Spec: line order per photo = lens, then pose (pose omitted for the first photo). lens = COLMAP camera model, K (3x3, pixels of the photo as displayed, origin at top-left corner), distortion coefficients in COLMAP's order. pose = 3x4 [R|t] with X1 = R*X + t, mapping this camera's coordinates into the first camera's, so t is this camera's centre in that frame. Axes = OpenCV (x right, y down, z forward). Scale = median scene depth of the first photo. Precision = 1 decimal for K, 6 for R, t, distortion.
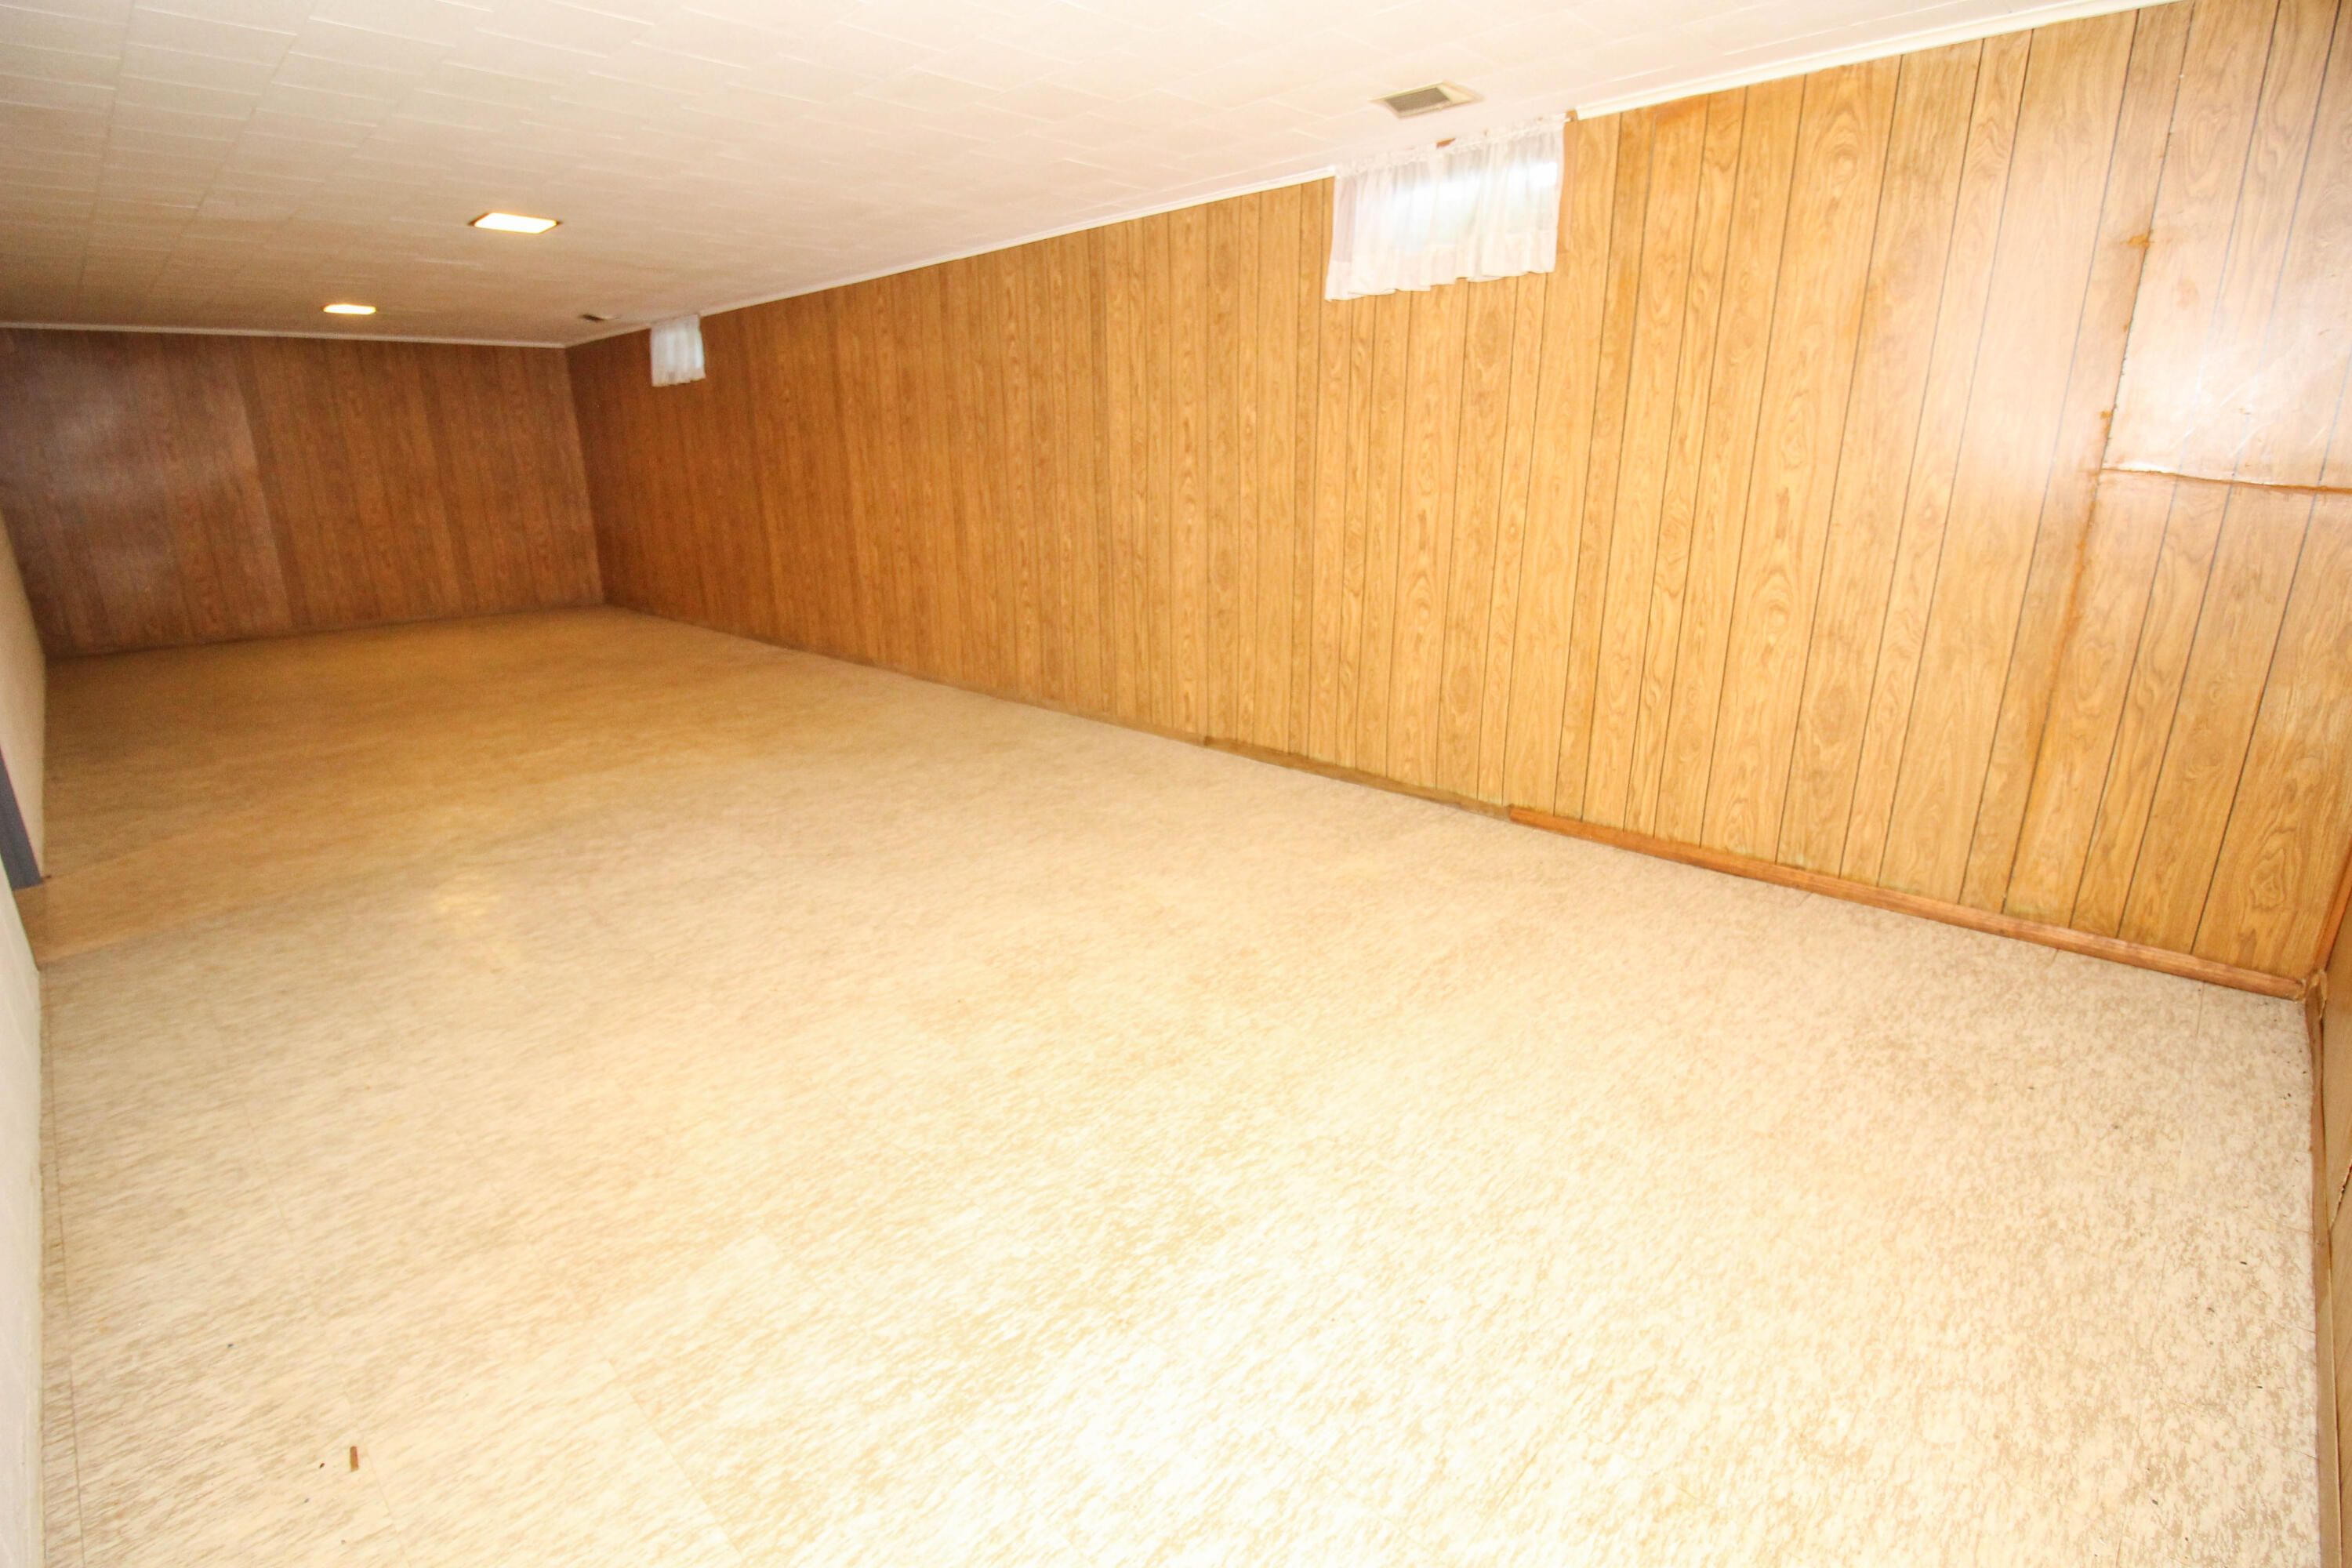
lens RADIAL K [[1090.8, 0, 1176.2], [0, 1090.8, 781.3], [0, 0, 1]] dist [-0.005272, -0.010135]
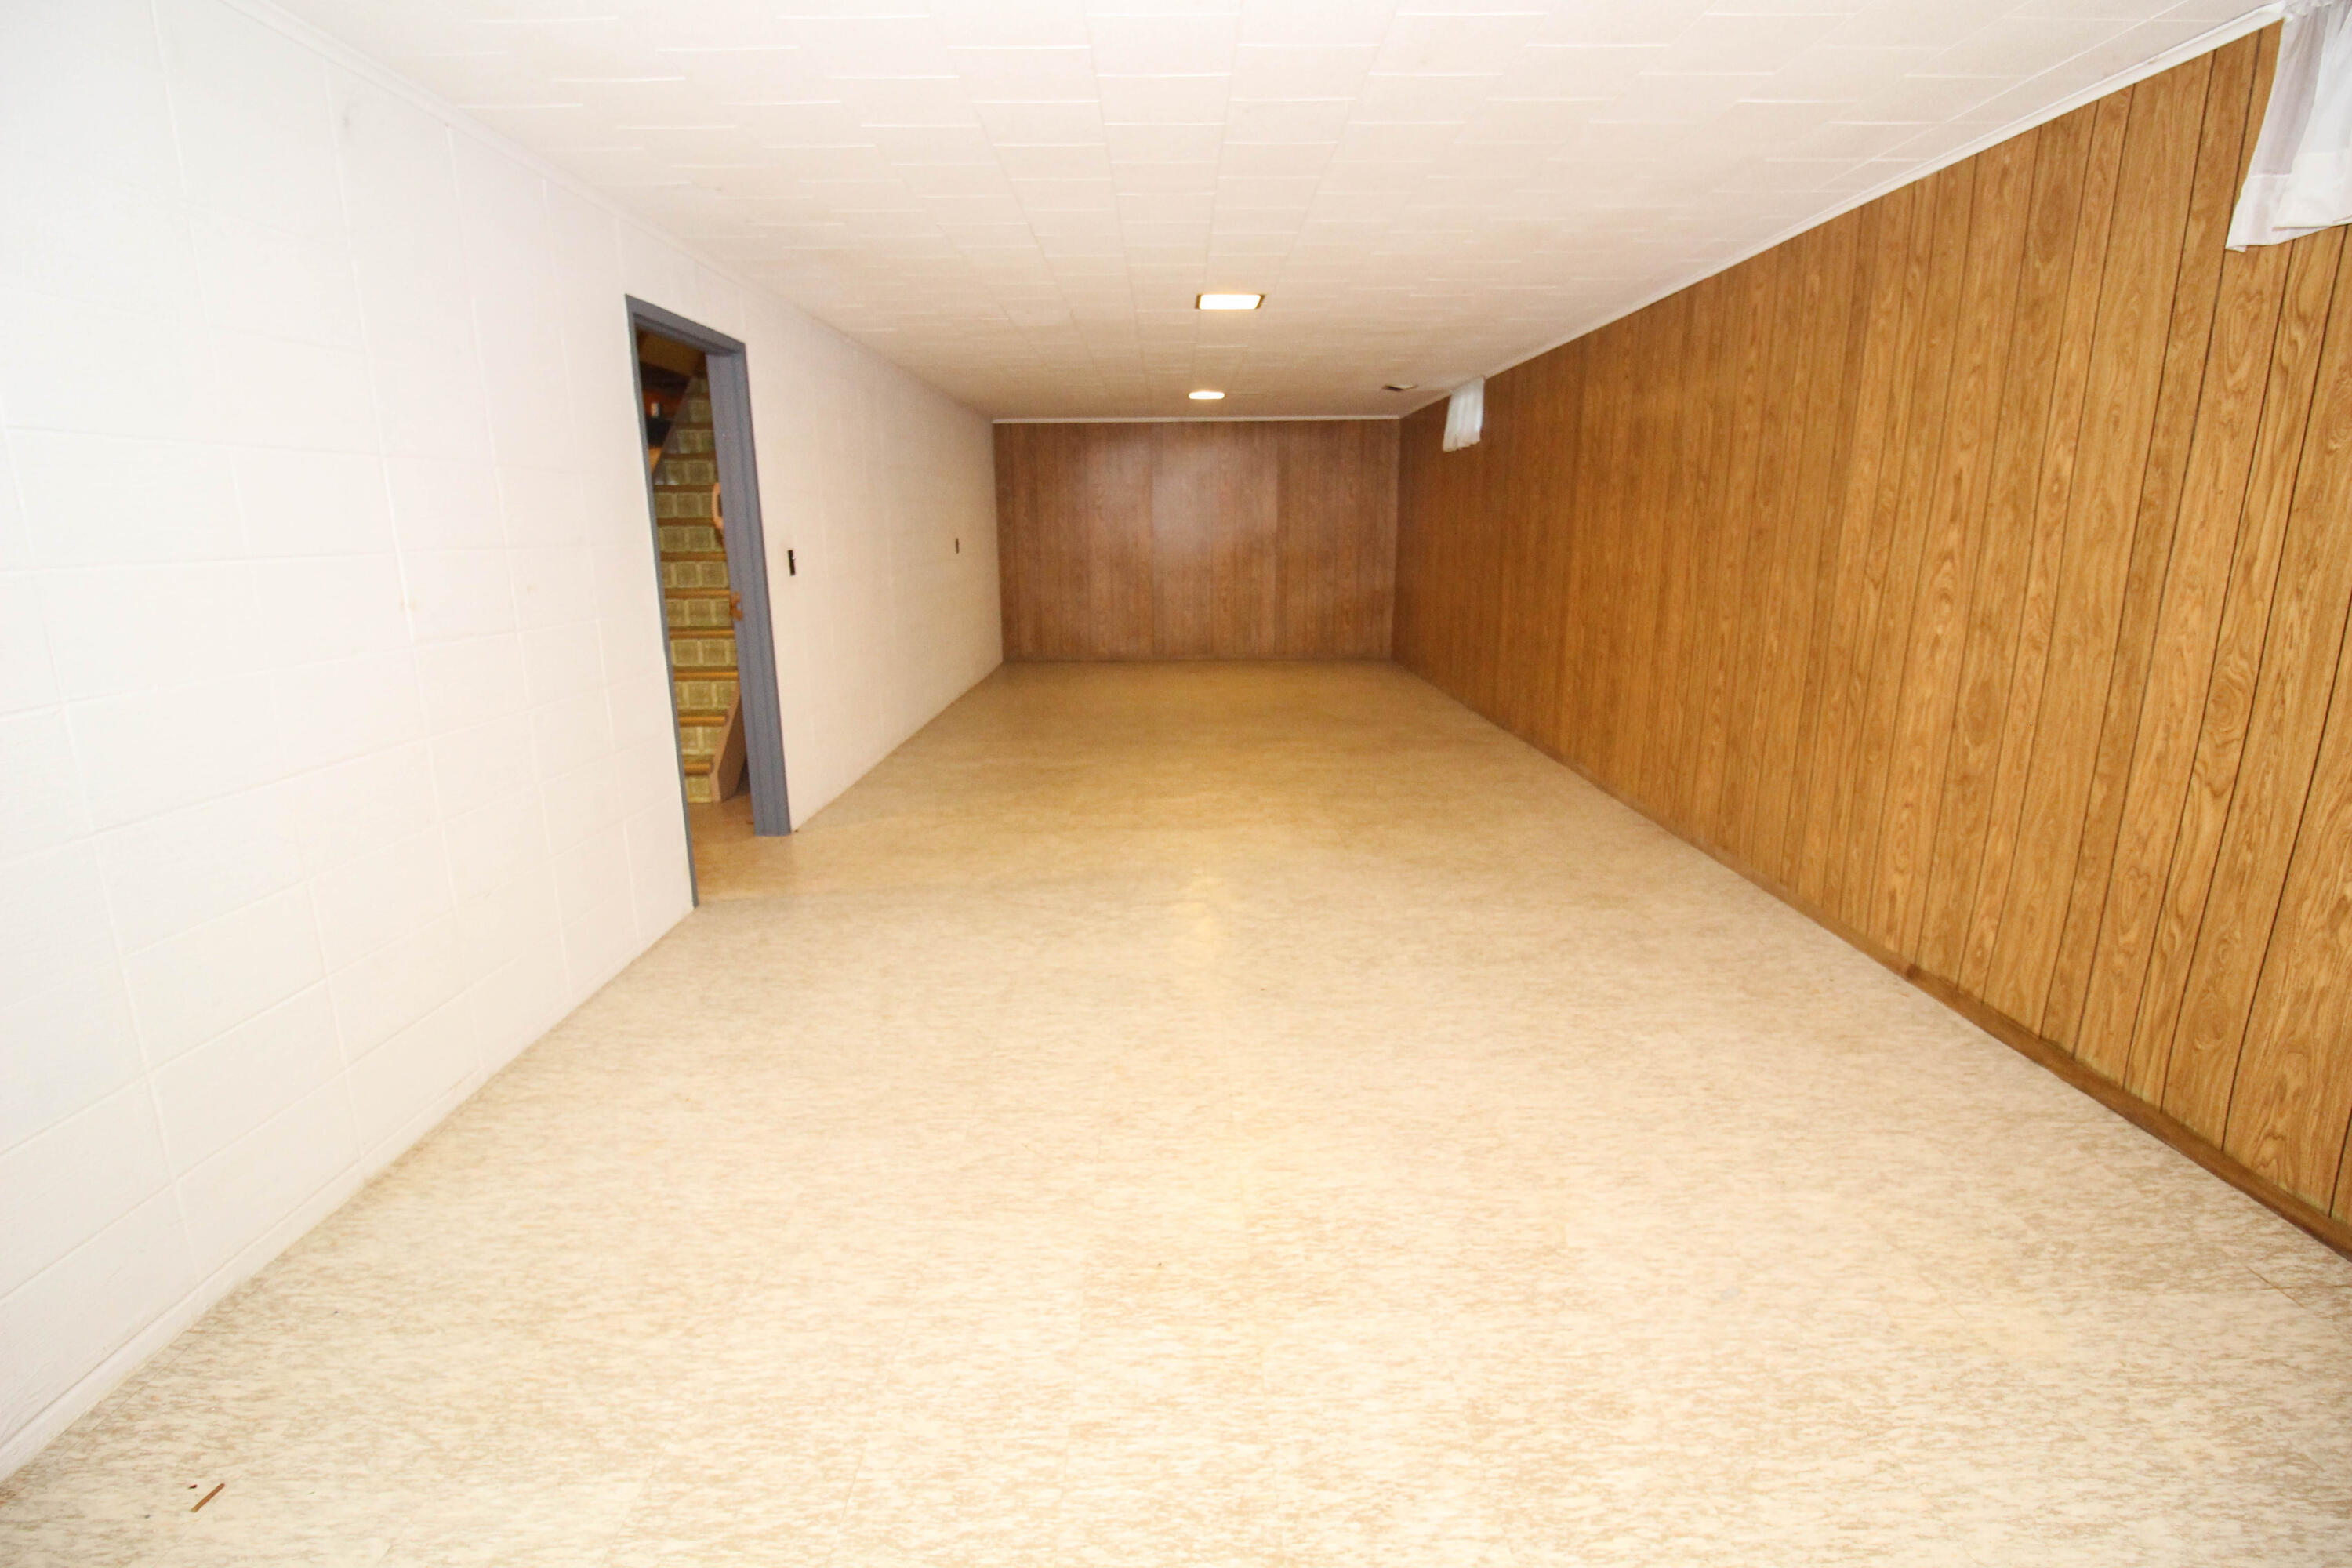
lens RADIAL K [[1090.8, 0, 1166.7], [0, 1090.8, 780.0], [0, 0, 1]] dist [-0.005272, -0.010135]
pose [[0.705707, 0.166037, -0.688774, 0.142017], [-0.203103, 0.978761, 0.027847, -0.077374], [0.678769, 0.120240, 0.724441, 0.242373]]
